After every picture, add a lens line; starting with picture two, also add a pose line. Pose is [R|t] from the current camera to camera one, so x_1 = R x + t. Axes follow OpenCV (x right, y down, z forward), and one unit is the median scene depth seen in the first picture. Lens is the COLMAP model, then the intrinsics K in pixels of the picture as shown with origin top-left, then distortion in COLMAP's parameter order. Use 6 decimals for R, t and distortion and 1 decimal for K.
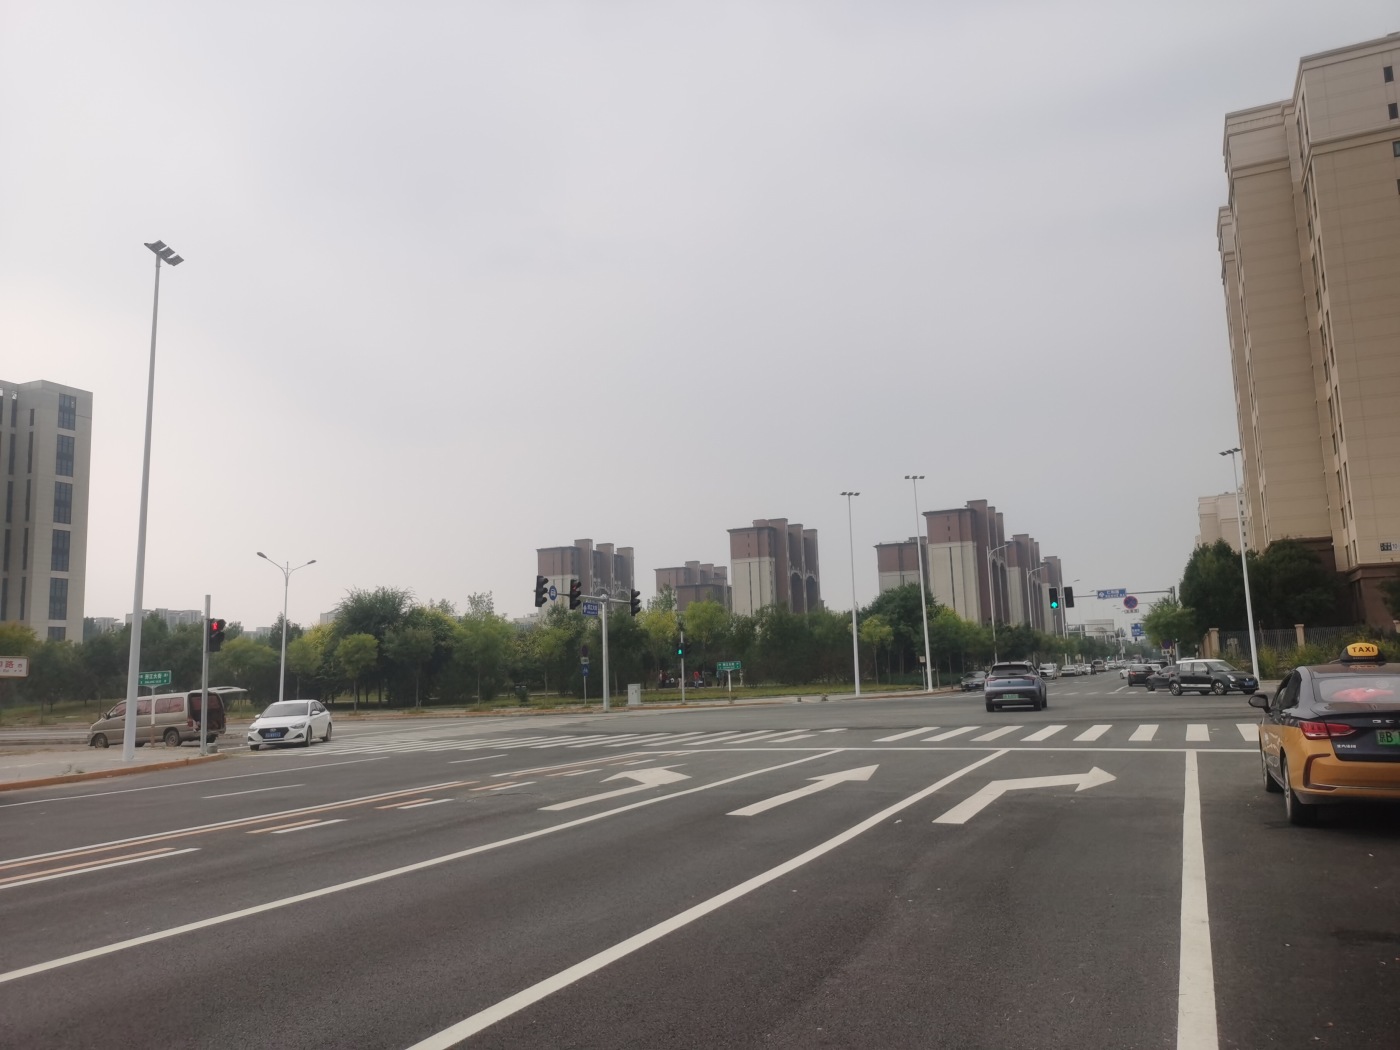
lens RADIAL K [[1085.8, 0, 700.0], [0, 1085.8, 525.0], [0, 0, 1]] dist [0.044499, 0.000794]
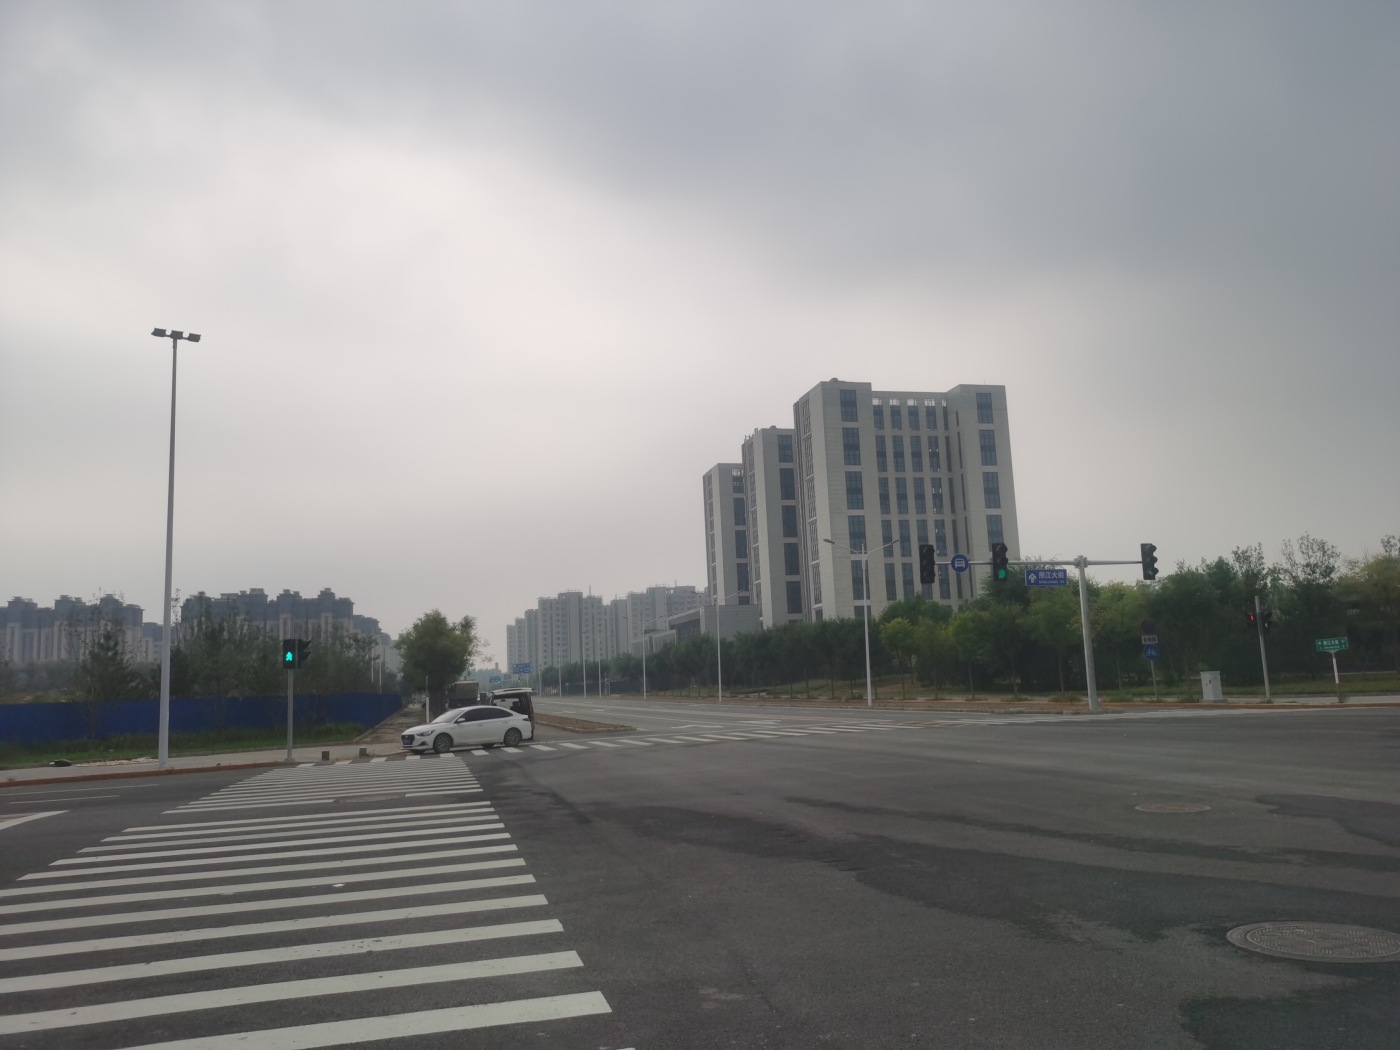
lens RADIAL K [[1085.8, 0, 700.0], [0, 1085.8, 525.0], [0, 0, 1]] dist [0.044499, 0.000794]
pose [[0.608404, -0.106171, -0.786494, 0.314175], [0.133875, 0.990539, -0.030156, 0.026700], [0.782255, -0.086945, 0.616861, 0.291292]]
